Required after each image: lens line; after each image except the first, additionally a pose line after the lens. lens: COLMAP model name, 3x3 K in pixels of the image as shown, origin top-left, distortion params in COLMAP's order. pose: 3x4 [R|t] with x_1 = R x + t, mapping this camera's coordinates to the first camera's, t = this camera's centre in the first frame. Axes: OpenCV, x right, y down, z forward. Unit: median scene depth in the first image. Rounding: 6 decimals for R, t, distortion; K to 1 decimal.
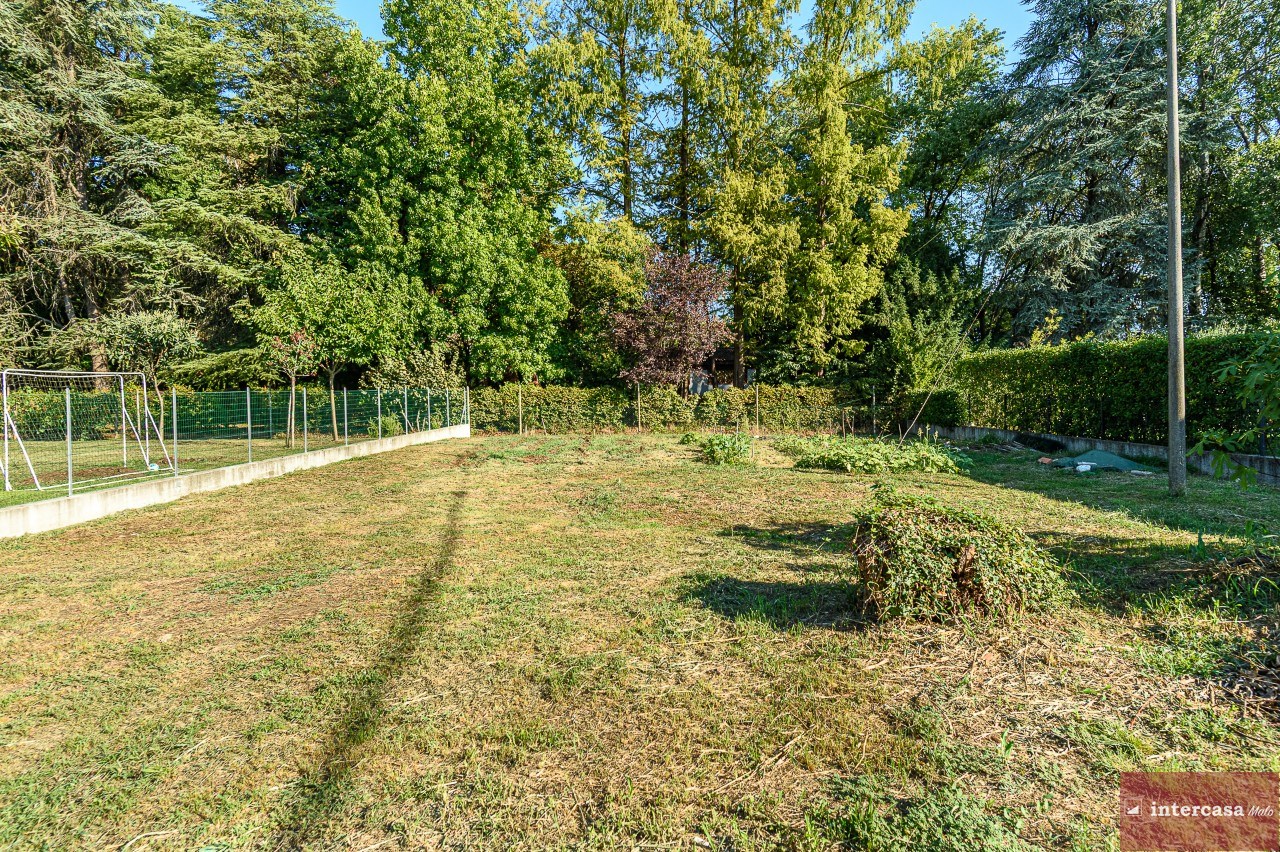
lens RADIAL K [[759.9, 0, 638.3], [0, 759.9, 400.5], [0, 0, 1]] dist [-0.002846, -0.001978]
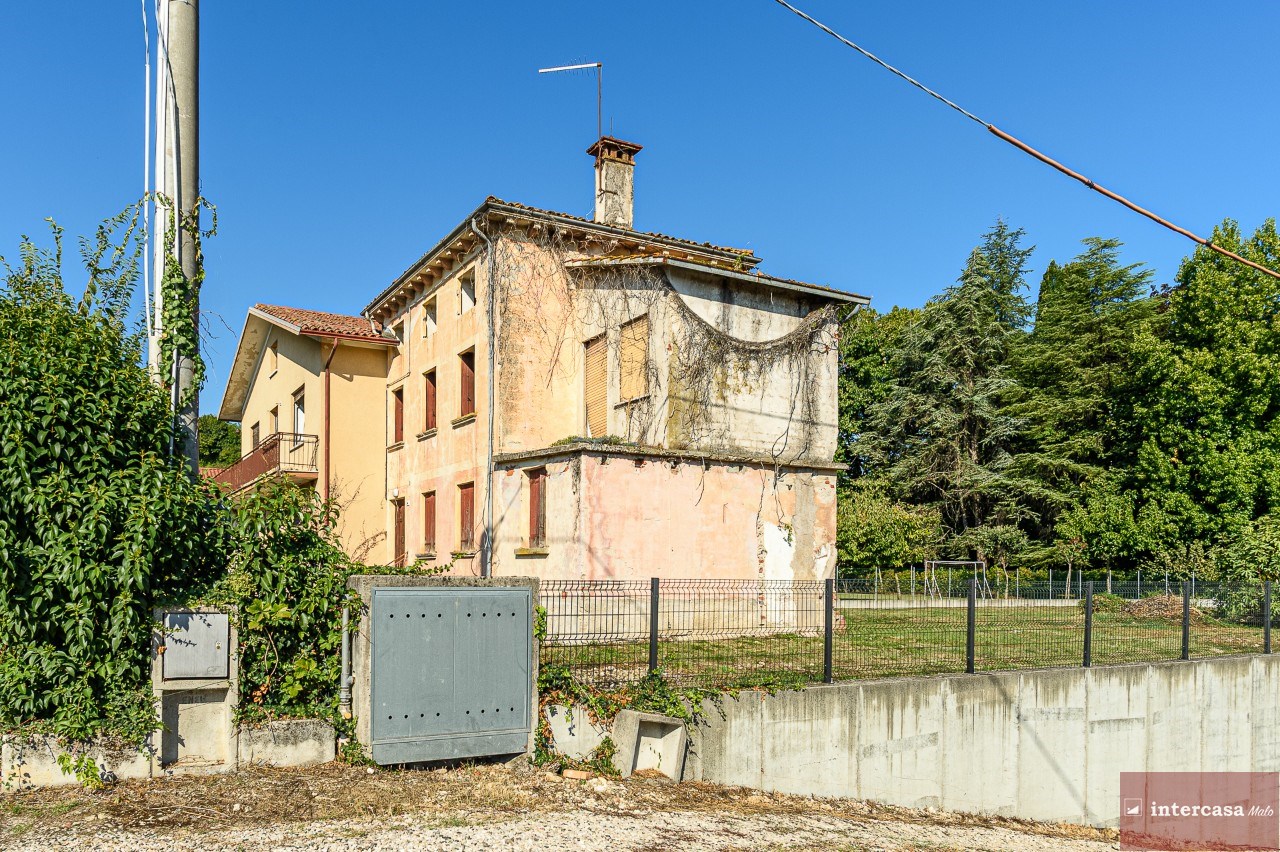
lens RADIAL K [[868.5, 0, 538.7], [0, 868.5, 578.9], [0, 0, 1]] dist [0.001142, 0.001146]
pose [[0.439160, 0.024836, -0.898065, 0.612763], [-0.027600, 0.999519, 0.014146, 0.005922], [0.897985, 0.018574, 0.439634, -0.749619]]
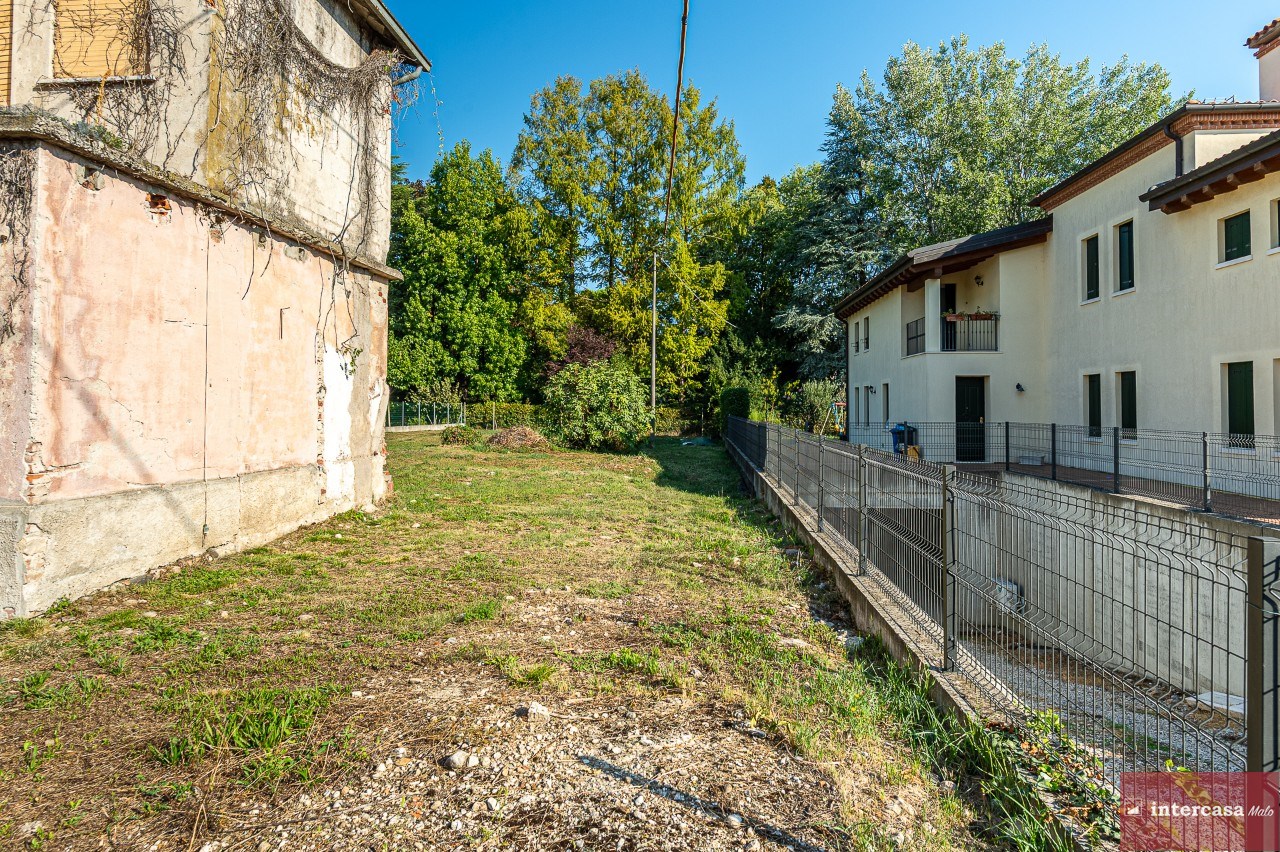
lens RADIAL K [[754.3, 0, 640.0], [0, 754.3, 387.5], [0, 0, 1]] dist [-0.002718, -0.000380]
pose [[0.990908, 0.022338, -0.132675, 0.412491], [-0.027521, 0.998923, -0.037361, 0.001367], [0.131697, 0.040672, 0.990455, -0.686685]]
